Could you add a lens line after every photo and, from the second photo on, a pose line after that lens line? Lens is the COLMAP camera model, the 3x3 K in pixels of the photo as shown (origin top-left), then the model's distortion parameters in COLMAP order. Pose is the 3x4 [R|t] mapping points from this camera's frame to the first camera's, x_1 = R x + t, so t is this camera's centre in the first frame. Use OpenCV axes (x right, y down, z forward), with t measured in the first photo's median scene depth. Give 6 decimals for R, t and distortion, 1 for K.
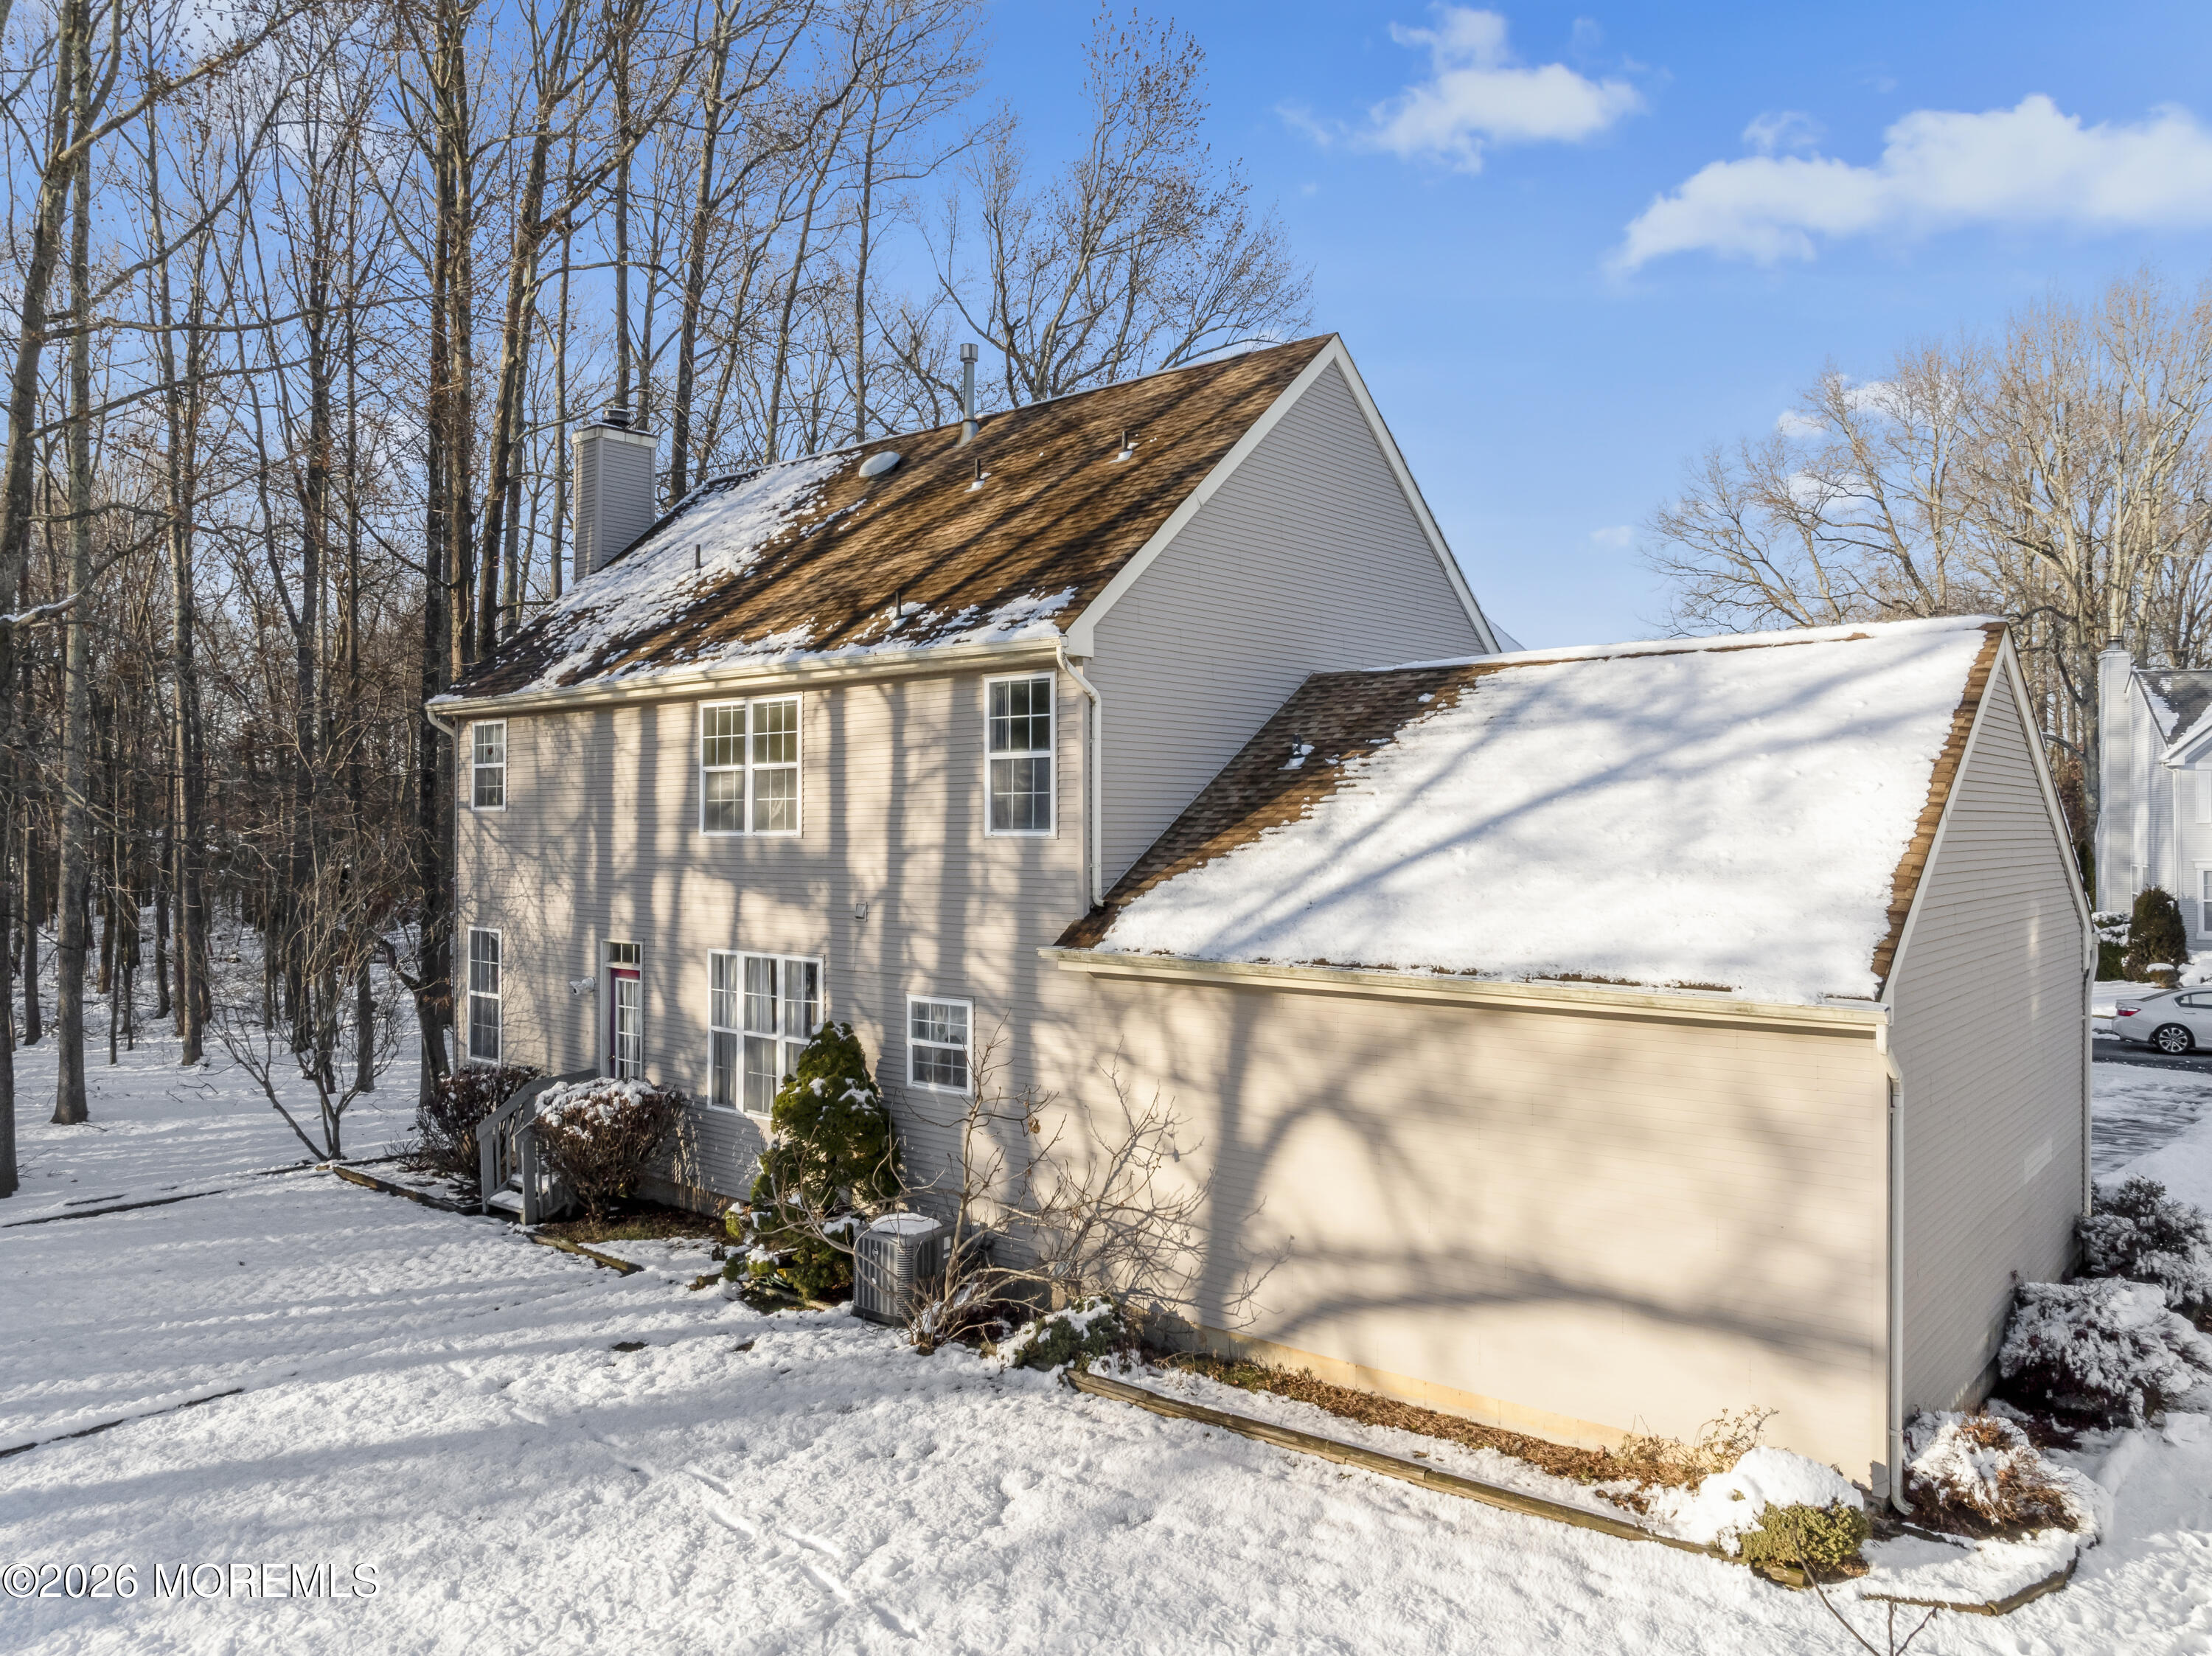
lens RADIAL K [[1559.6, 0, 1106.0], [0, 1559.6, 828.0], [0, 0, 1]] dist [-0.040505, 0.005549]
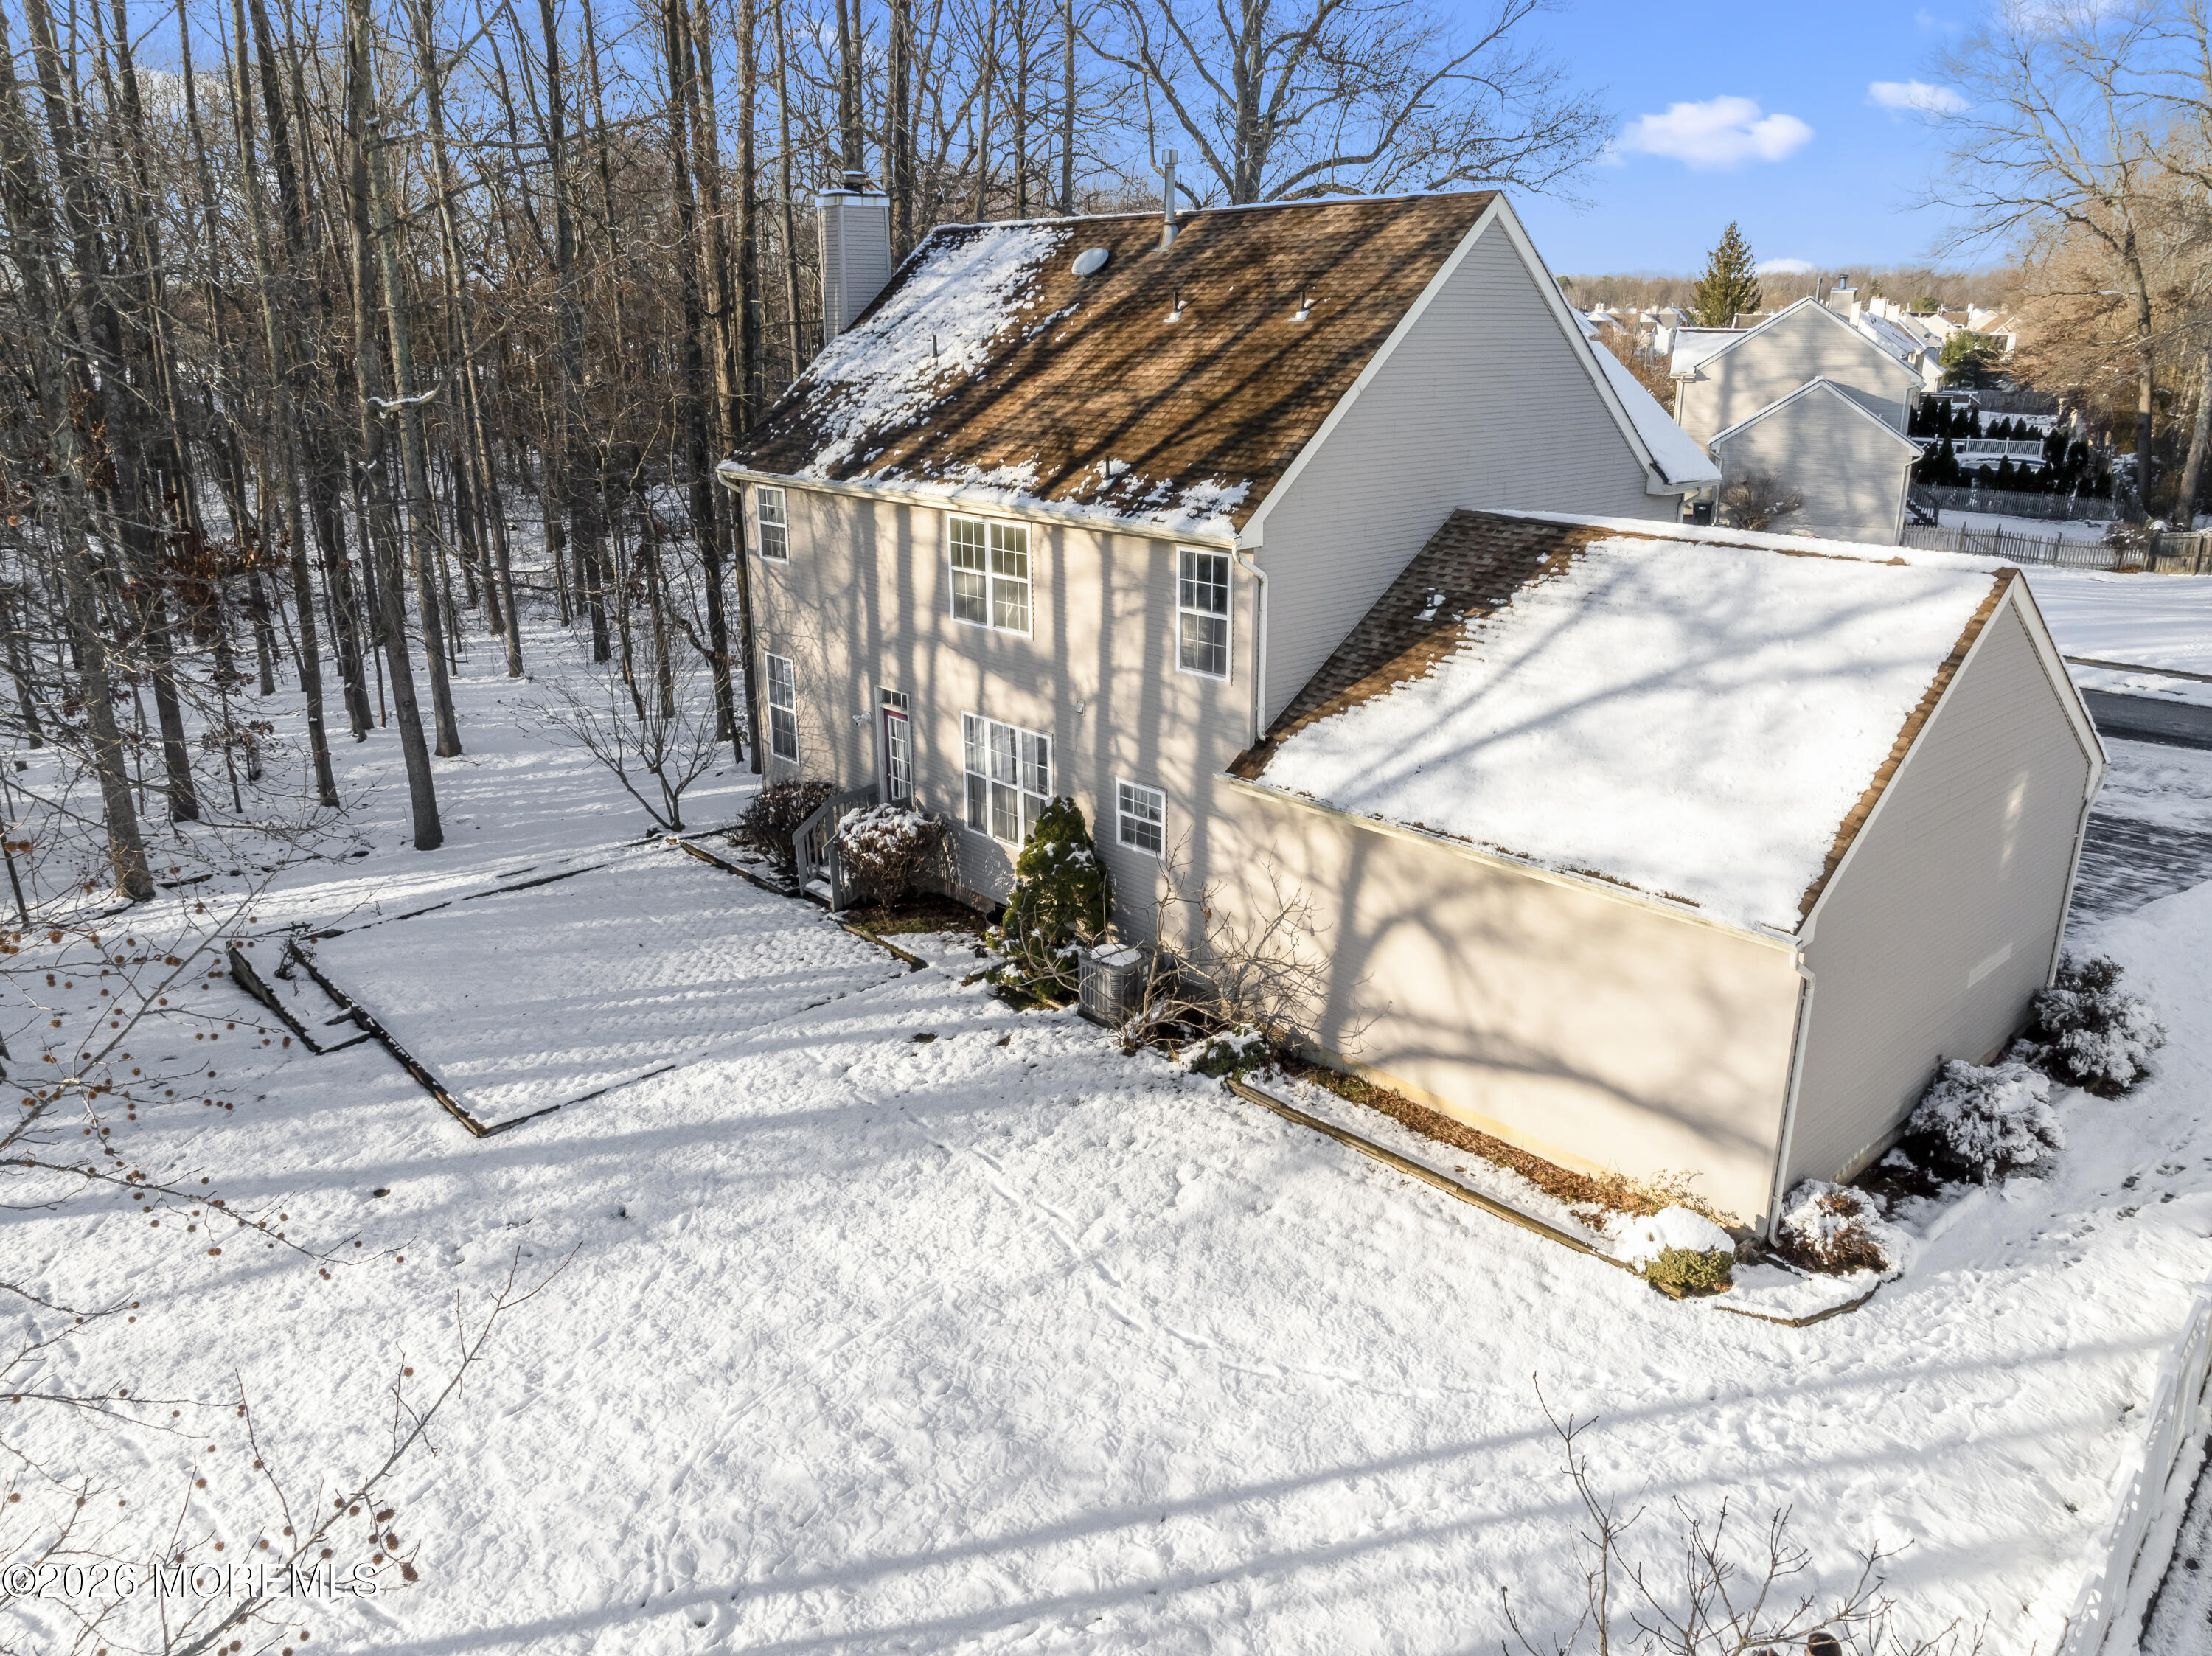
lens RADIAL K [[1575.3, 0, 1106.0], [0, 1575.3, 828.0], [0, 0, 1]] dist [0.004008, -0.098250]
pose [[0.990682, 0.036337, -0.131256, 0.044251], [0.008508, 0.945356, 0.325930, -0.327405], [0.135927, -0.324009, 0.936238, -0.287109]]
